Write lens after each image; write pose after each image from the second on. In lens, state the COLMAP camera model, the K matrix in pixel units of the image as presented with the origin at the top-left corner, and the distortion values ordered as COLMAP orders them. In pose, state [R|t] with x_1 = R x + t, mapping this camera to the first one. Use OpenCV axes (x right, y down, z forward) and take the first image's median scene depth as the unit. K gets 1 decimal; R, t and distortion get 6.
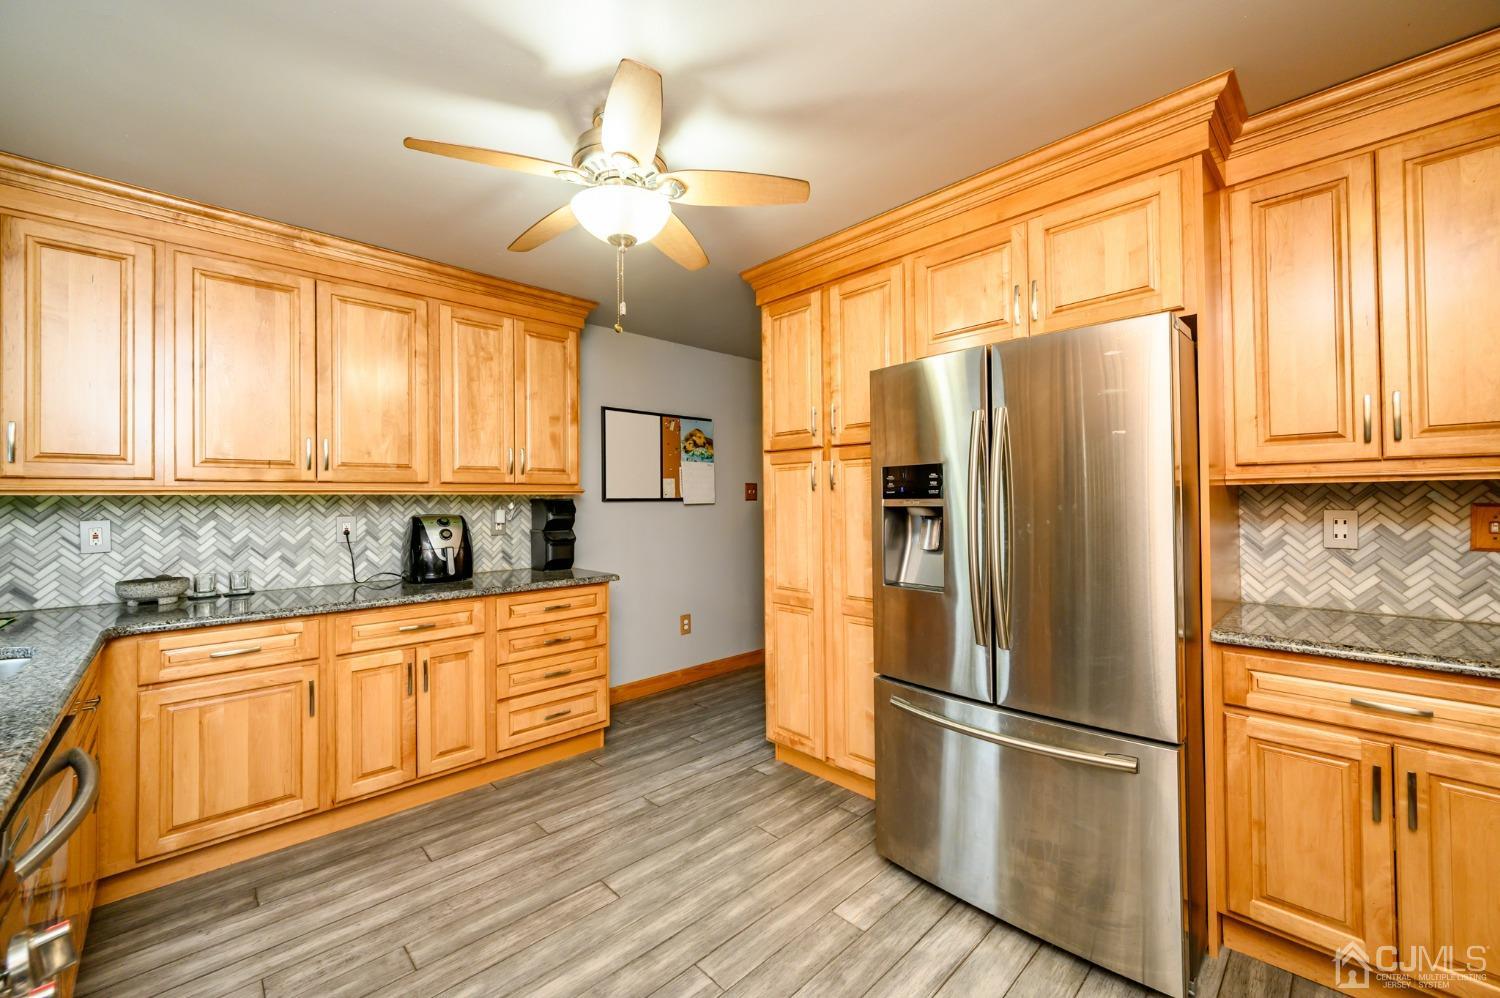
lens RADIAL K [[589.5, 0, 743.7], [0, 589.5, 494.2], [0, 0, 1]] dist [-0.001034, -0.000979]
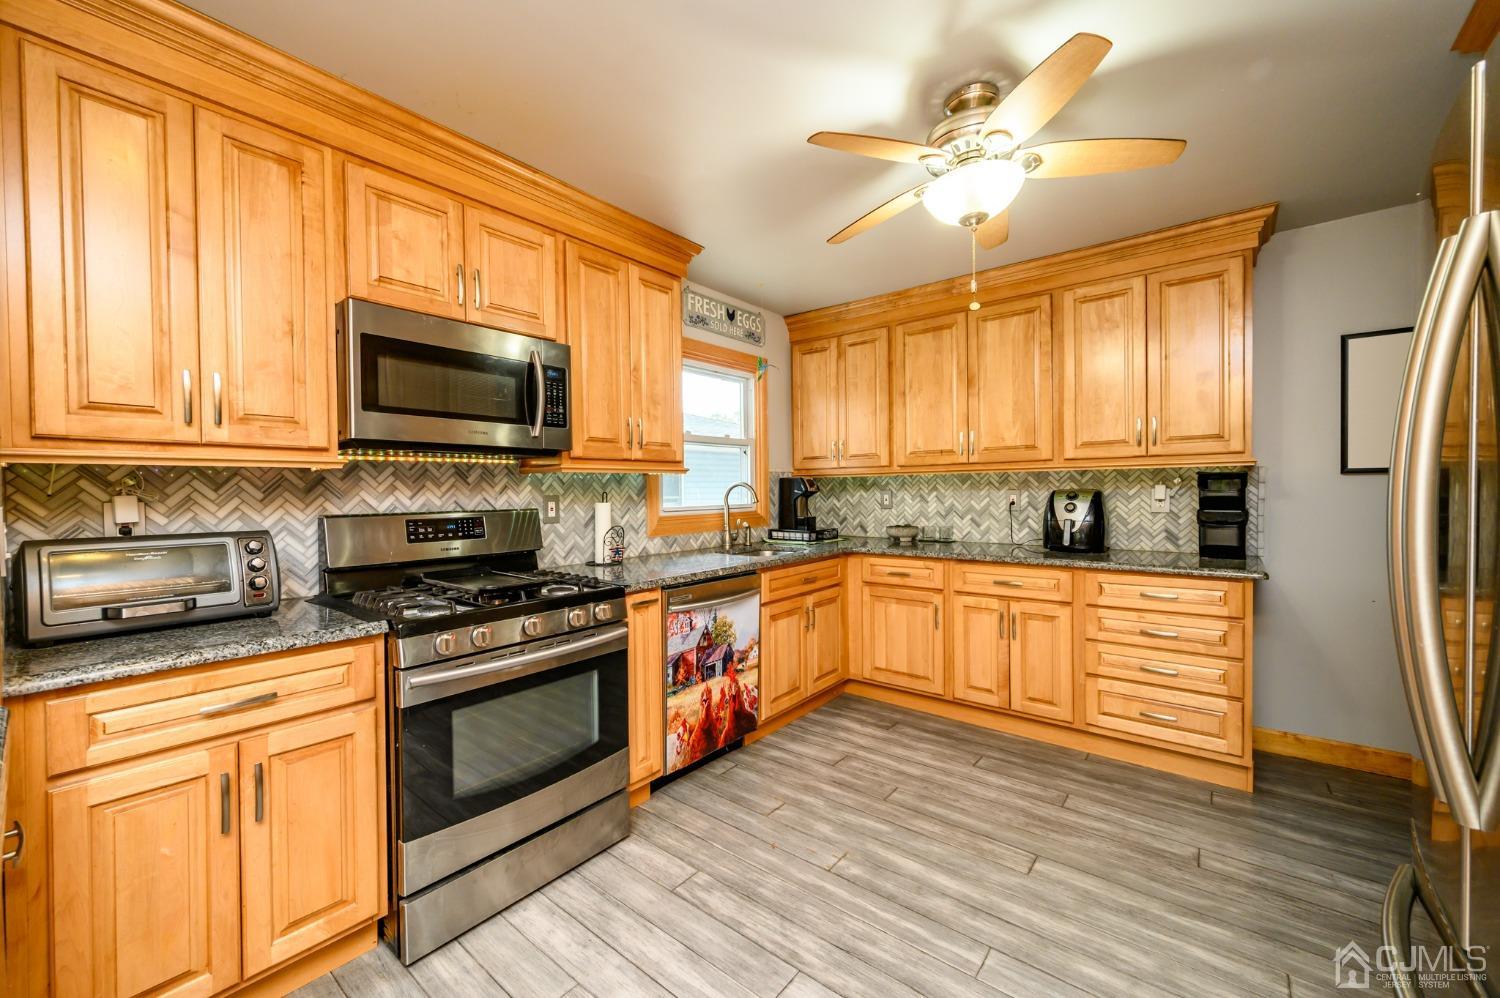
lens RADIAL K [[589.5, 0, 747.5], [0, 589.5, 501.4], [0, 0, 1]] dist [-0.001034, -0.000979]
pose [[0.125137, 0.027887, -0.991747, 0.546791], [0.022847, 0.999259, 0.030981, 0.012090], [0.991876, -0.026536, 0.124407, 0.333098]]
